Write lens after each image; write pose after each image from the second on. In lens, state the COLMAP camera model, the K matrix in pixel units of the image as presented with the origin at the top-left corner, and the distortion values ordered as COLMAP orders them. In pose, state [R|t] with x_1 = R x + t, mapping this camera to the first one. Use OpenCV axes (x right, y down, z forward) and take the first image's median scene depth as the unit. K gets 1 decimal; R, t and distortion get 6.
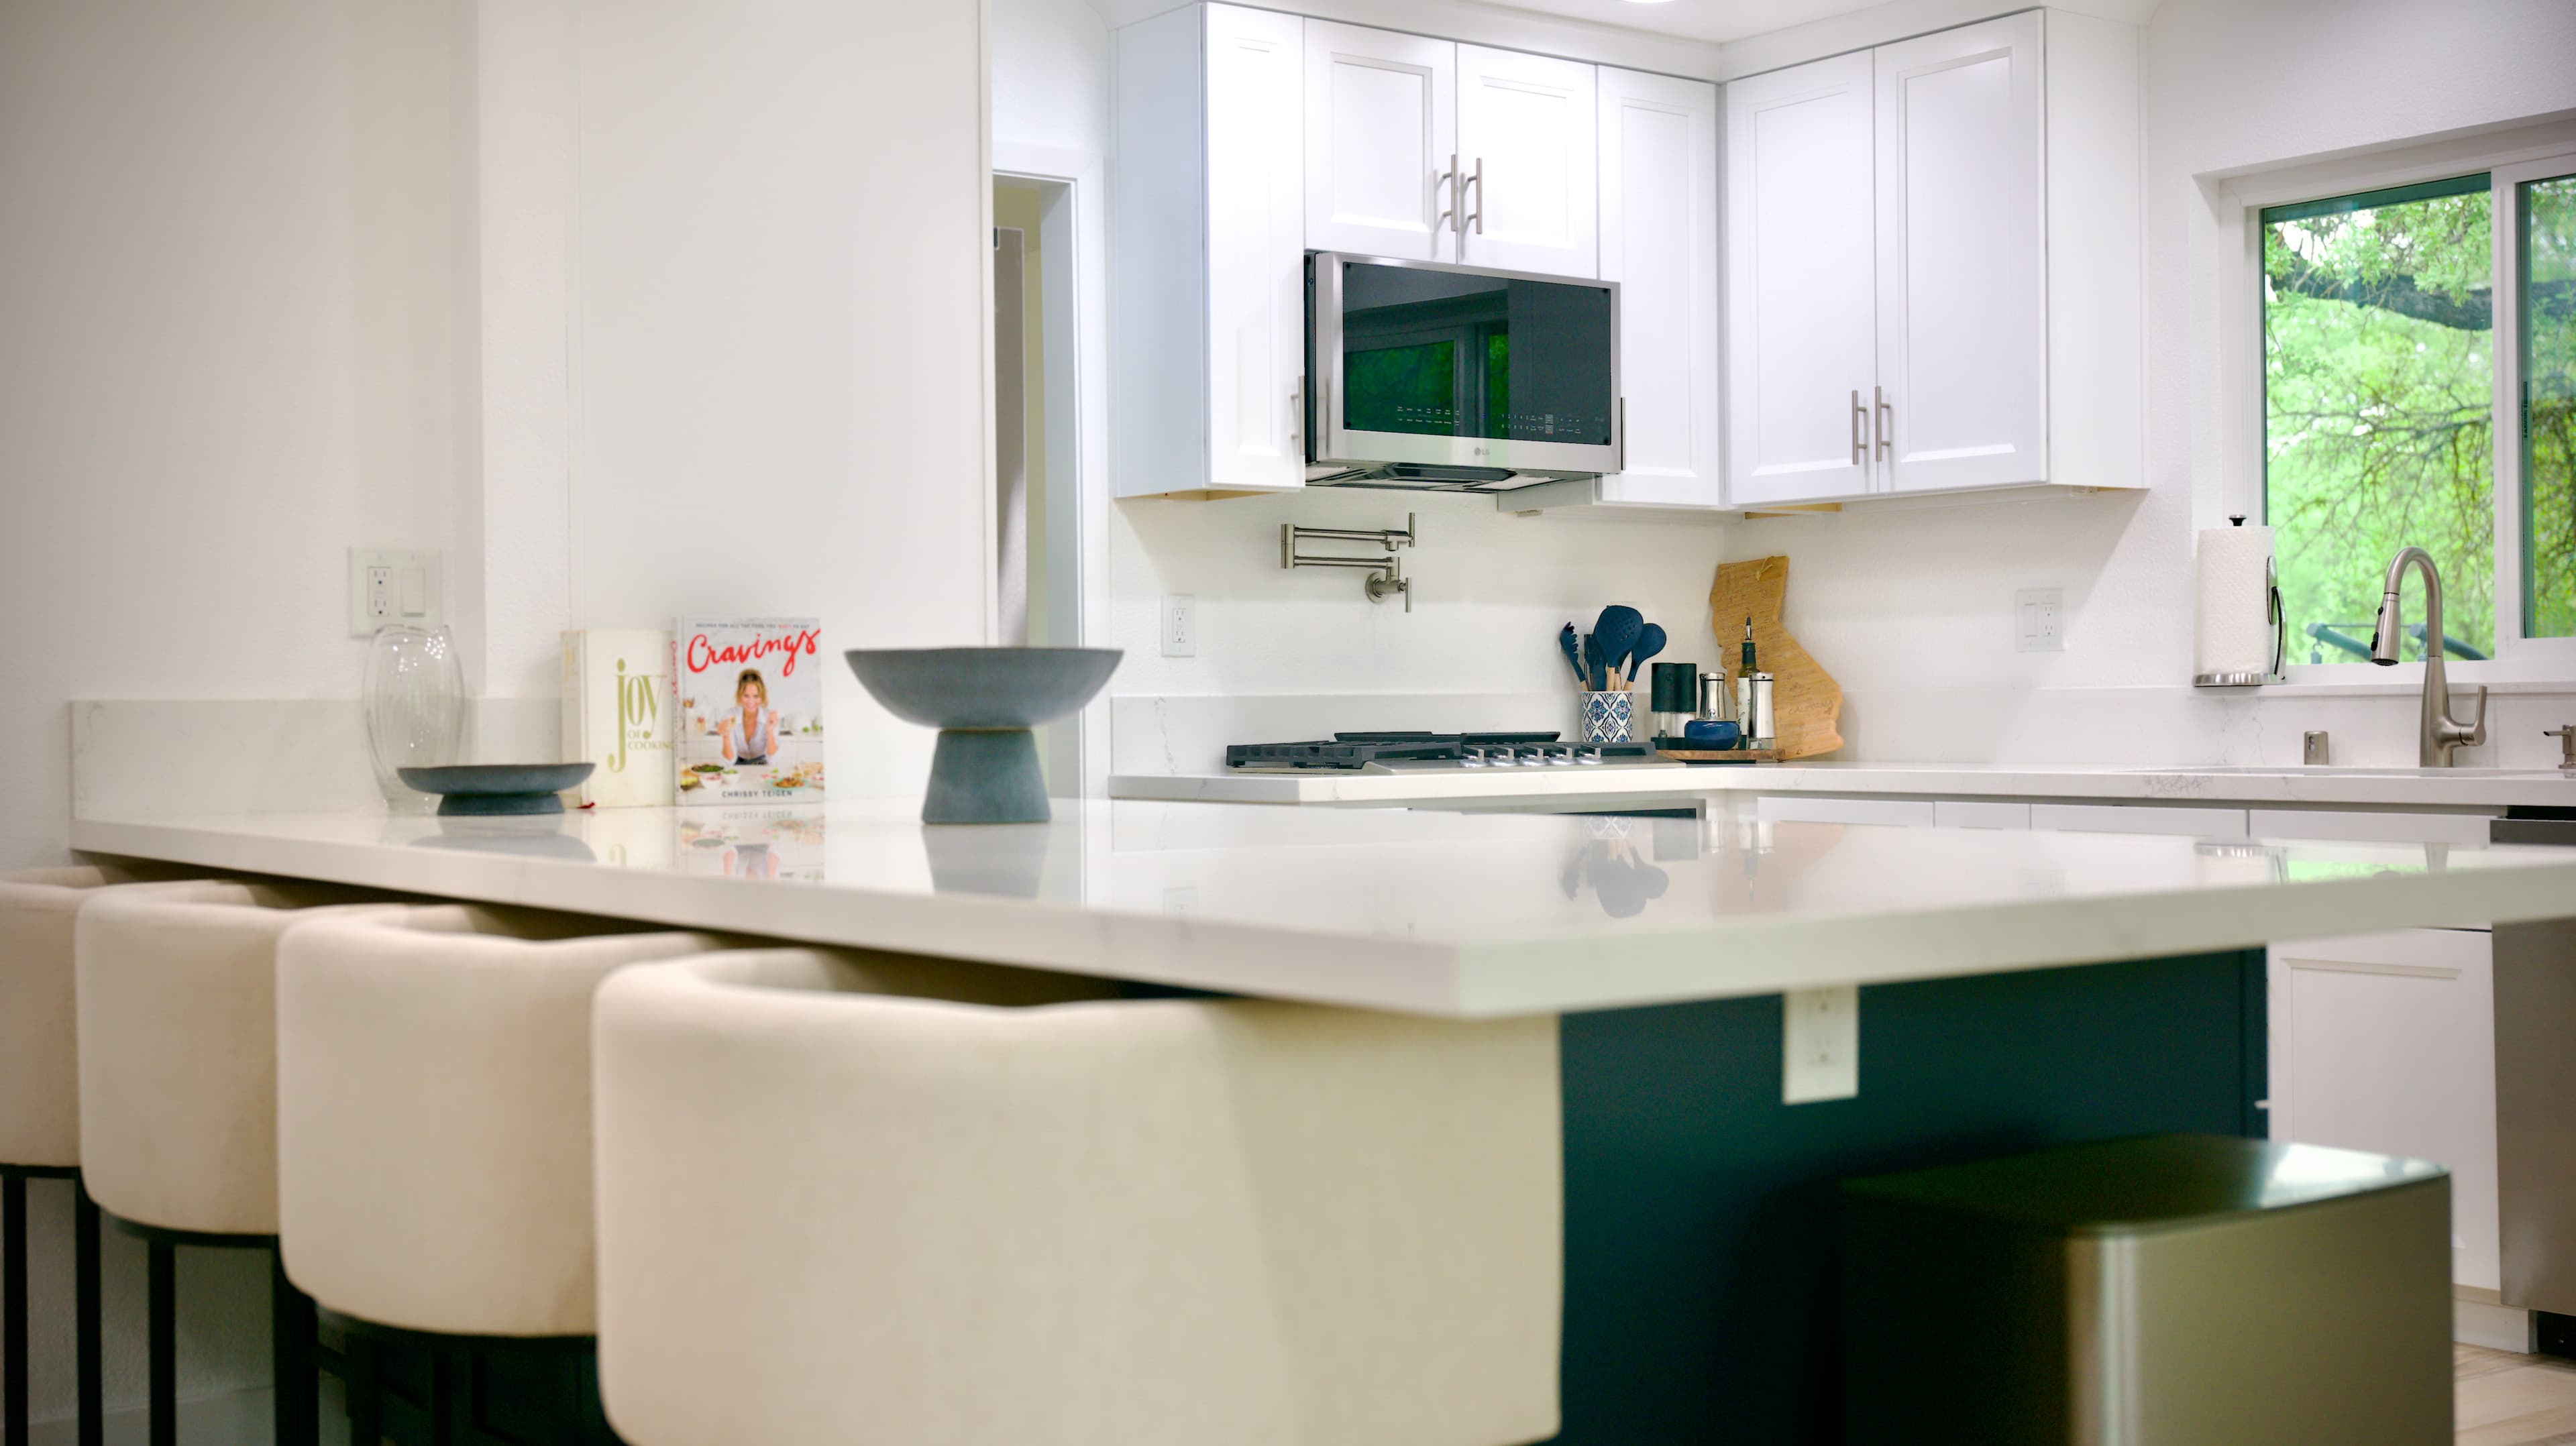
lens RADIAL K [[2974.0, 0, 1268.2], [0, 2974.0, 730.7], [0, 0, 1]] dist [-0.007341, 0.000000]
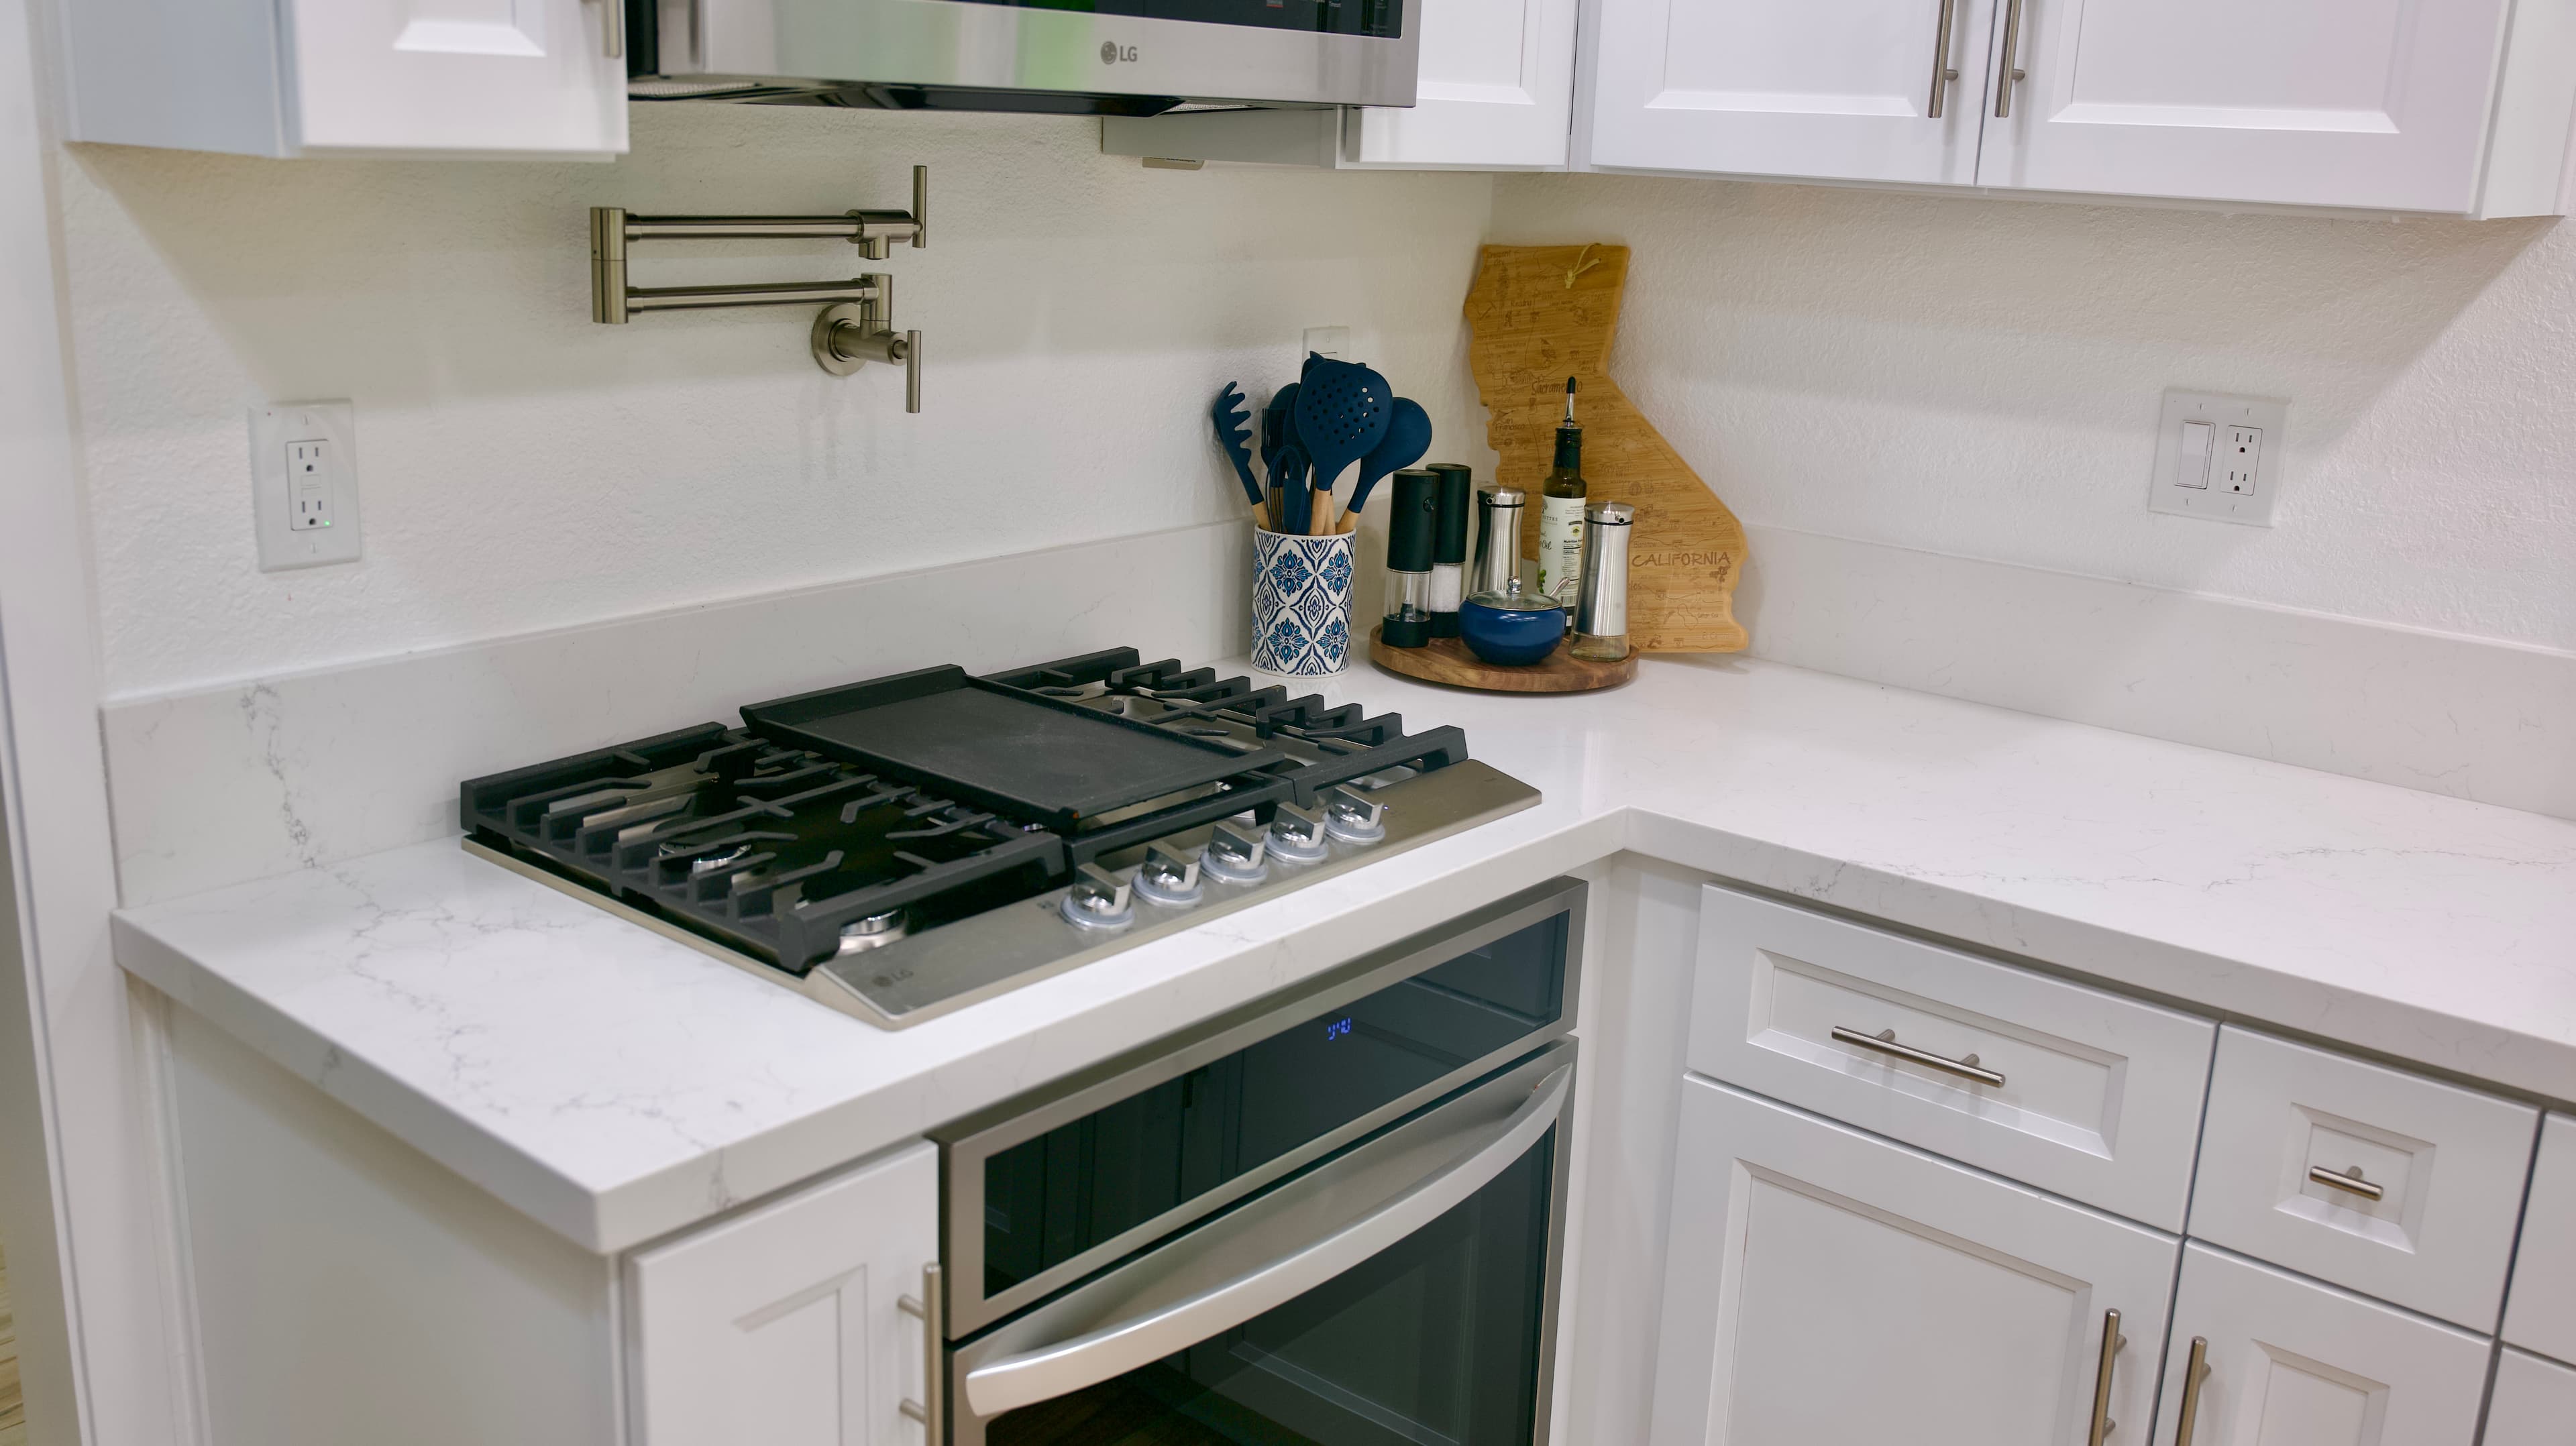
lens RADIAL K [[2264.0, 0, 1298.1], [0, 2264.0, 730.4], [0, 0, 1]] dist [-0.013627, 0.024362]
pose [[0.970829, -0.017239, 0.239153, 0.024669], [-0.044211, 0.967440, 0.249210, -0.088843], [-0.235662, -0.252513, 0.938456, 0.748171]]
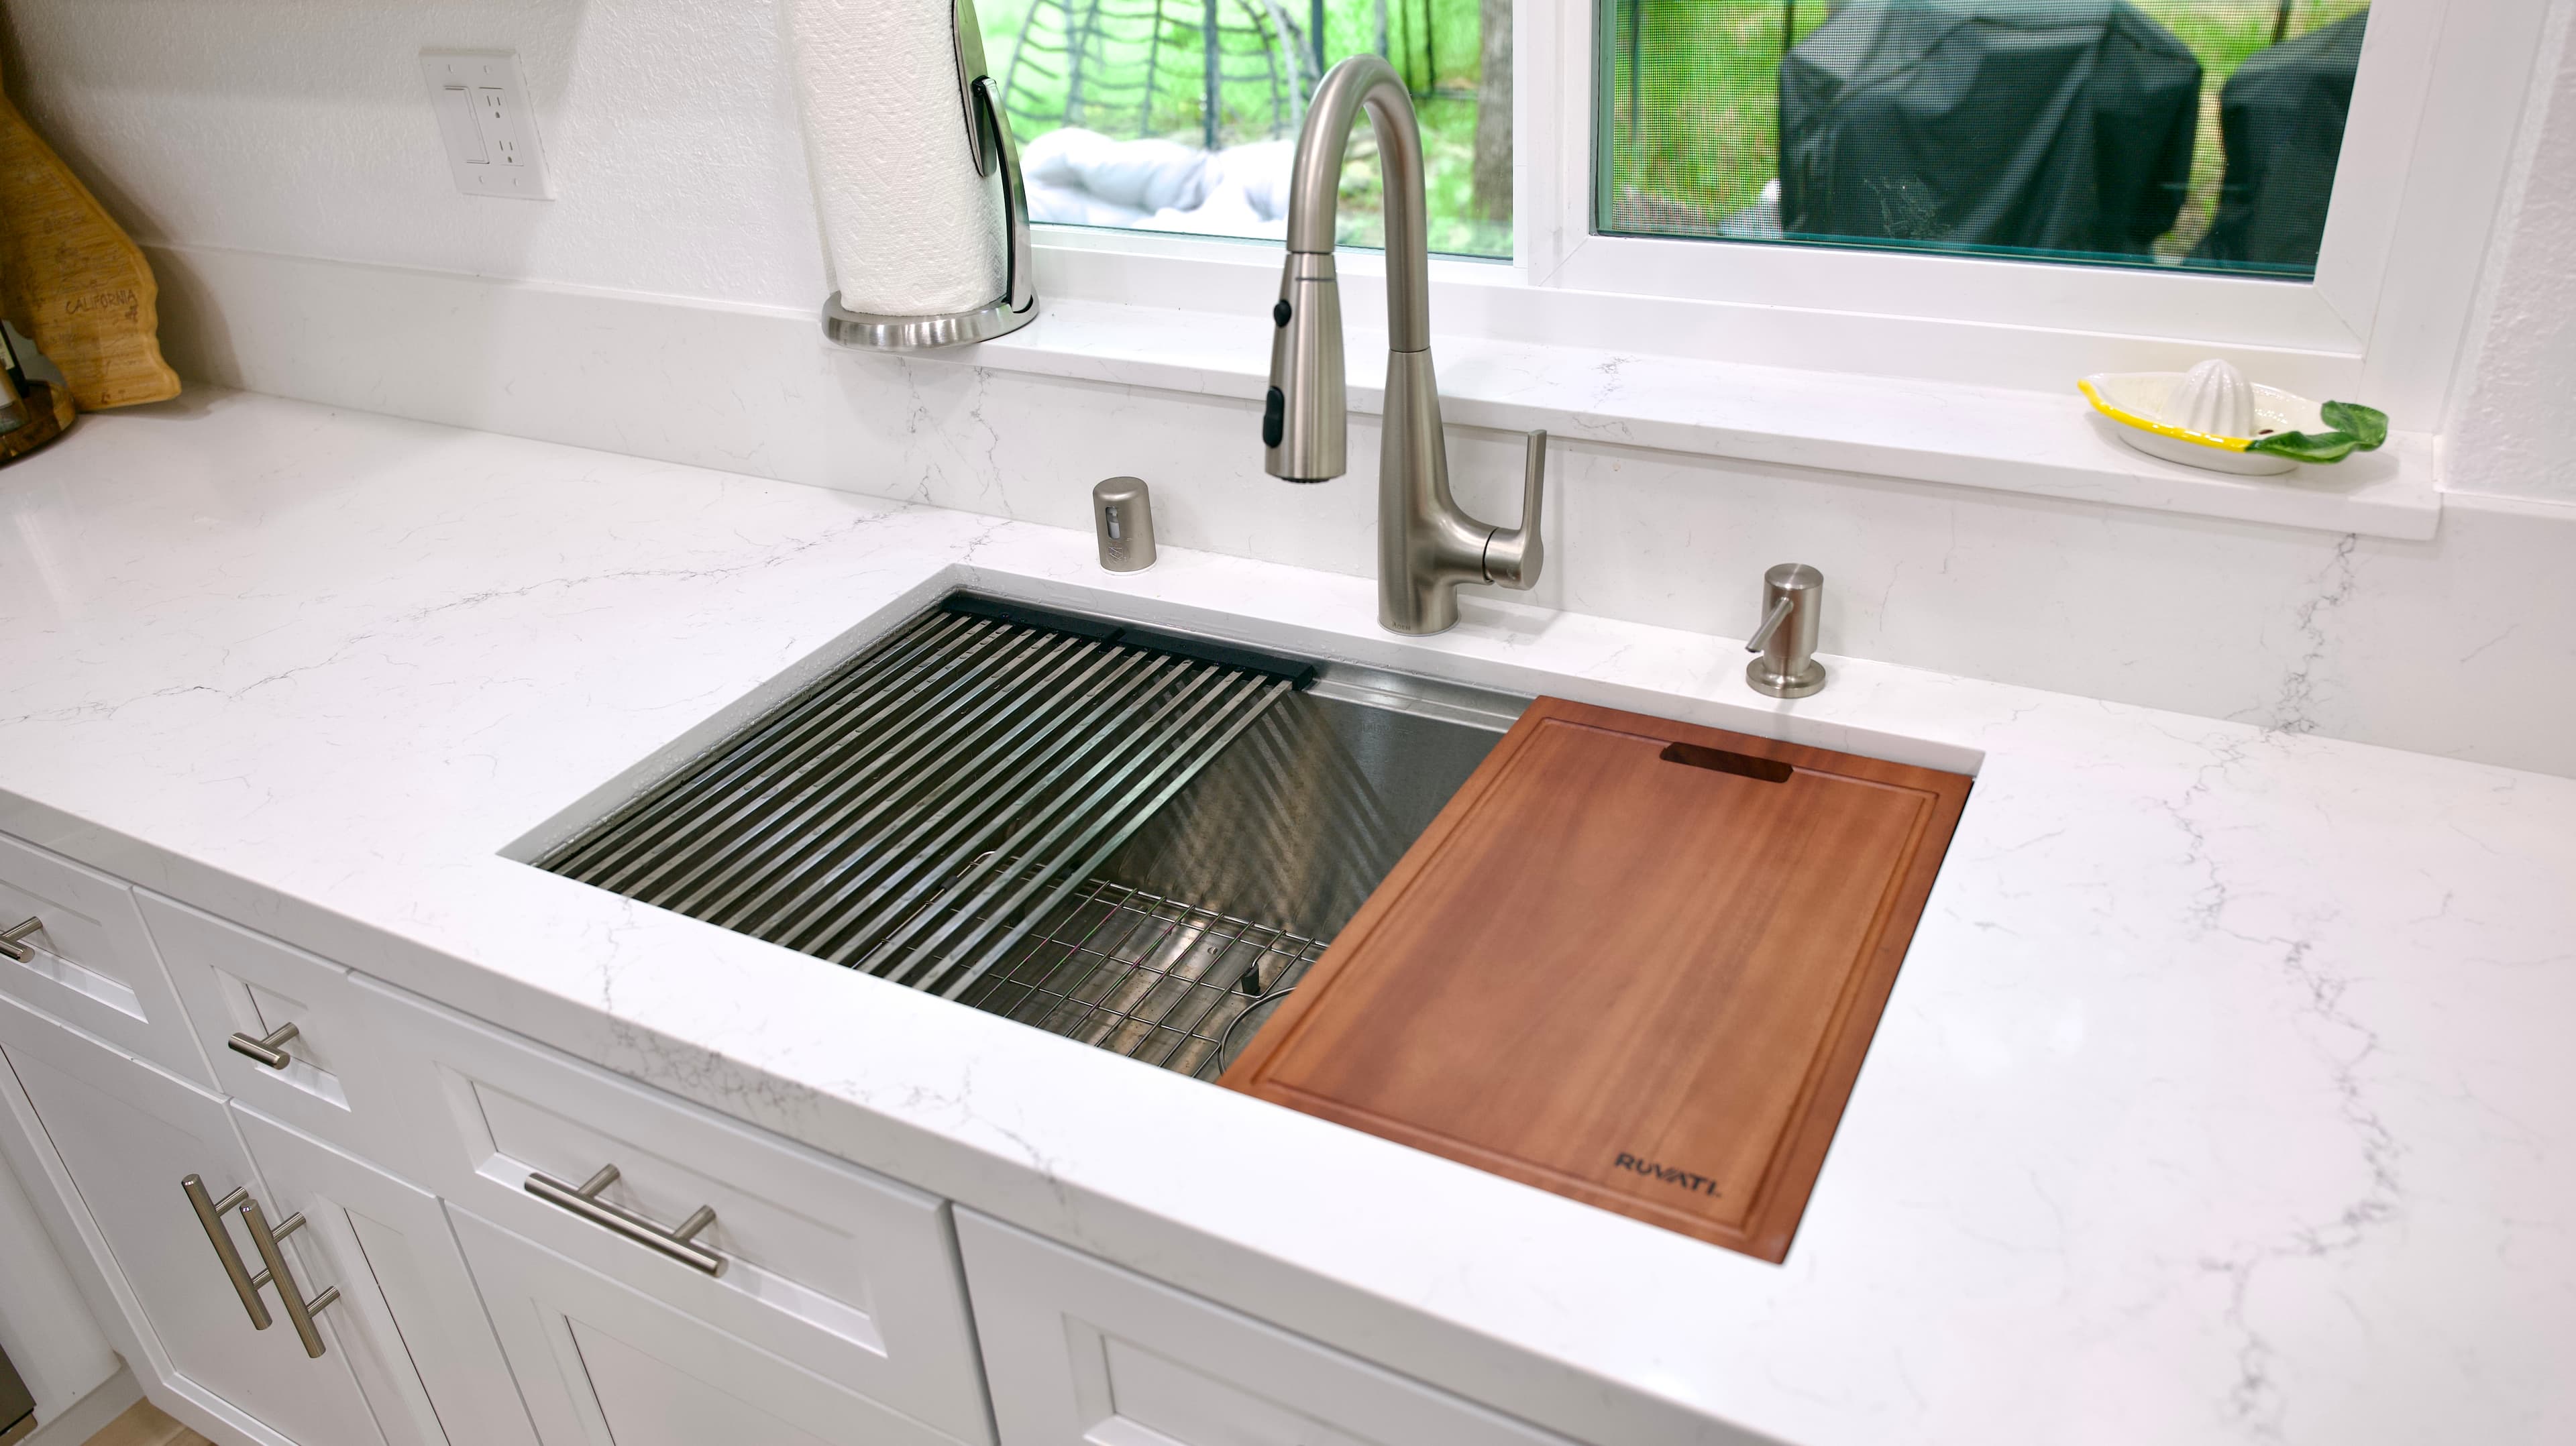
lens RADIAL K [[1797.7, 0, 1287.7], [0, 1797.7, 728.4], [0, 0, 1]] dist [0.002723, -0.007674]
pose [[0.902991, -0.253060, 0.347228, 0.279590], [0.061700, 0.876146, 0.478080, -0.087199], [-0.425206, -0.410278, 0.806766, 0.778430]]
